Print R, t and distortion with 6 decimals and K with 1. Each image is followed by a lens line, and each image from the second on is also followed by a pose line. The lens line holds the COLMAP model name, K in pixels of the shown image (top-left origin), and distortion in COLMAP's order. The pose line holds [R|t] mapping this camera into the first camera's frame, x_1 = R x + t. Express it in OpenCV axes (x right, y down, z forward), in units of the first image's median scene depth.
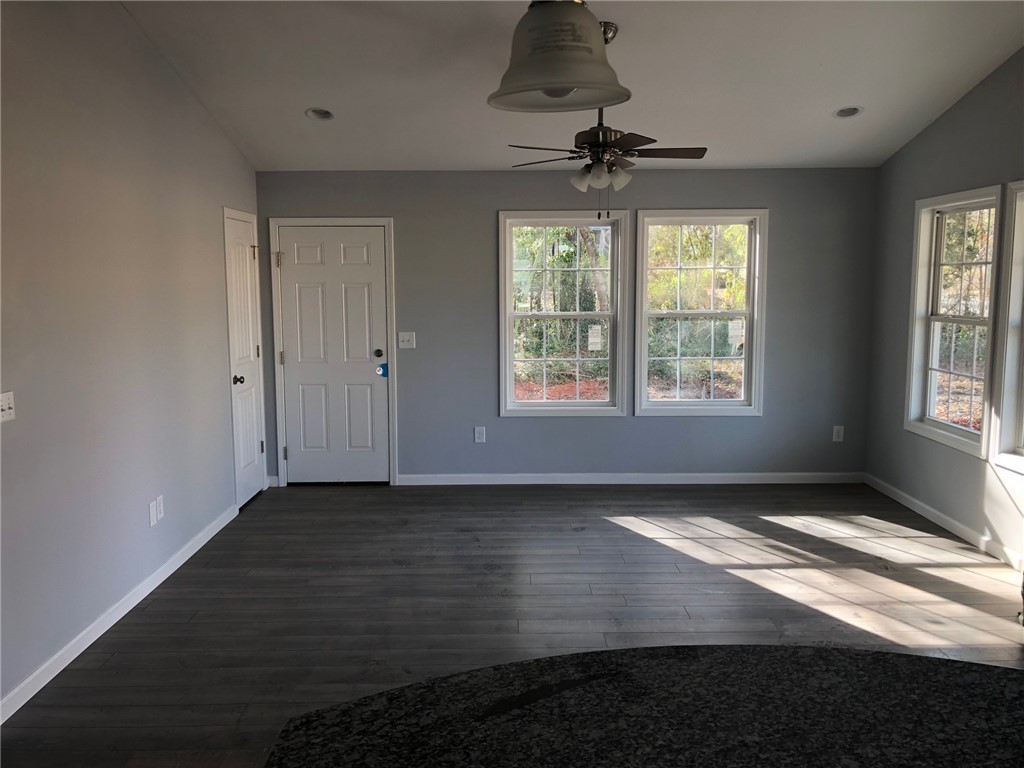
lens RADIAL K [[852.4, 0, 513.3], [0, 852.4, 389.6], [0, 0, 1]] dist [0.013955, -0.019373]
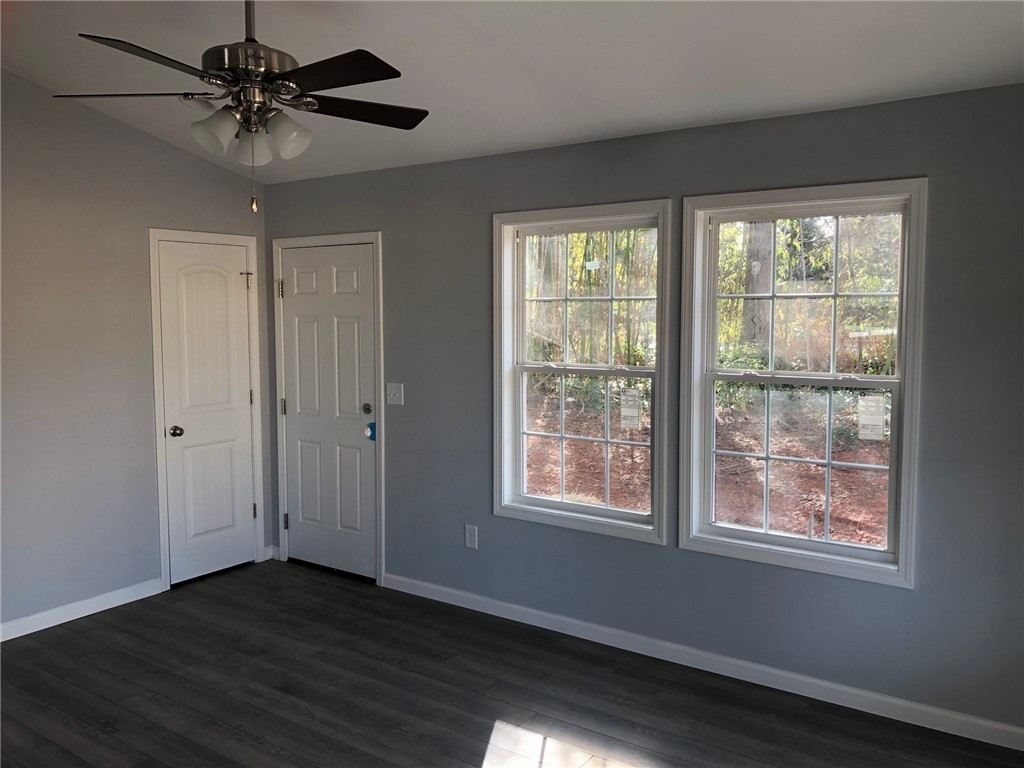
lens RADIAL K [[852.4, 0, 510.9], [0, 852.4, 373.8], [0, 0, 1]] dist [0.013955, -0.019373]
pose [[0.811520, 0.048843, -0.582280, 0.387996], [-0.075140, 0.996950, -0.021096, -0.067351], [0.579473, 0.060873, 0.812715, 0.452194]]
